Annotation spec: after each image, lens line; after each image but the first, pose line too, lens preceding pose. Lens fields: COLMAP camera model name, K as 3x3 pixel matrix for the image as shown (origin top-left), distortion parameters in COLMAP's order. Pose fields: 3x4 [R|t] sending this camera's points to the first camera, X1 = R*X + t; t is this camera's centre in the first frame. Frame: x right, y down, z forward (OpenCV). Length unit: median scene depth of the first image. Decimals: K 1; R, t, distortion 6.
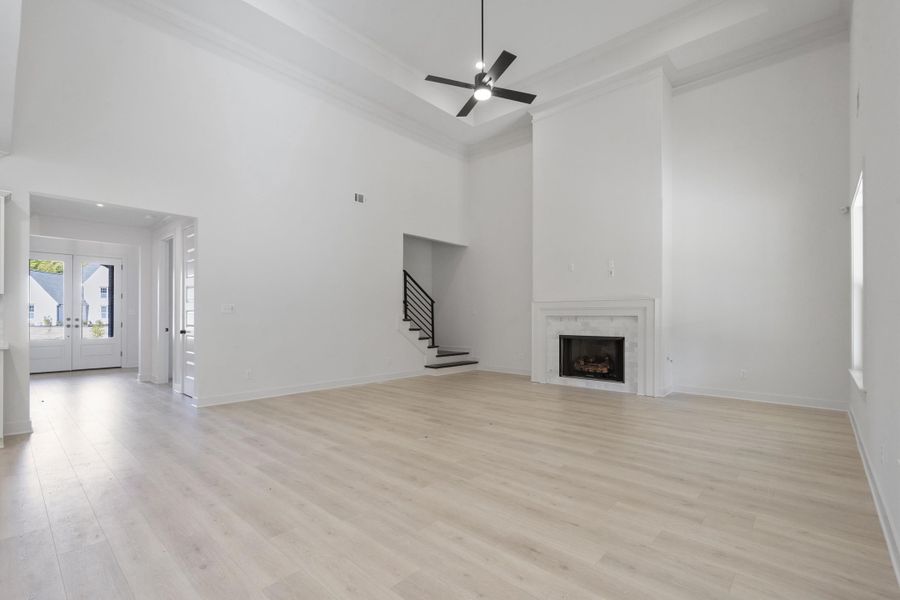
lens RADIAL K [[406.6, 0, 439.9], [0, 406.6, 314.1], [0, 0, 1]] dist [-0.001176, -0.000022]
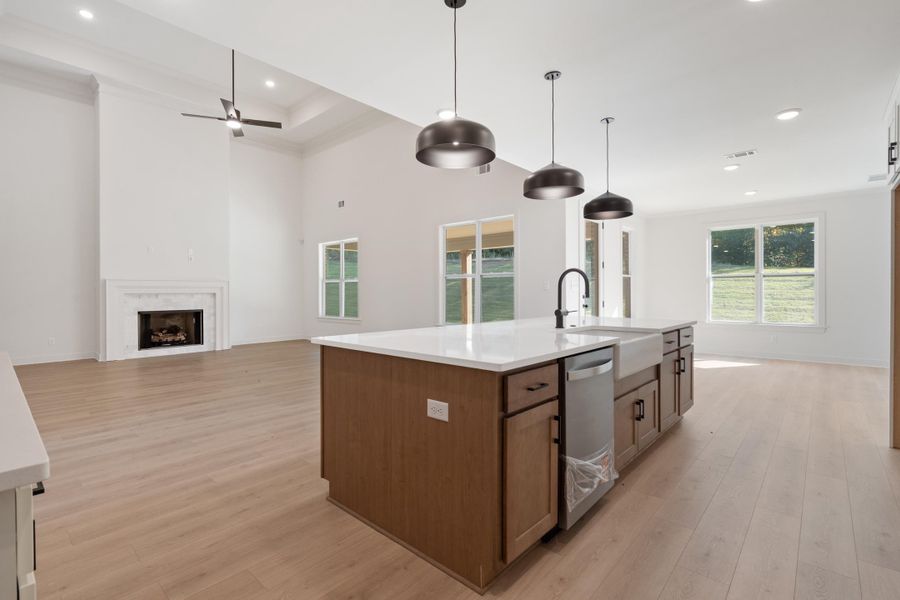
lens RADIAL K [[408.5, 0, 443.7], [0, 408.5, 303.1], [0, 0, 1]] dist [-0.001613, 0.000050]
pose [[-0.004435, -0.025219, 0.999672, -0.817456], [-0.003333, 0.999677, 0.025204, 0.000230], [-0.999985, -0.003220, -0.004517, 0.219997]]
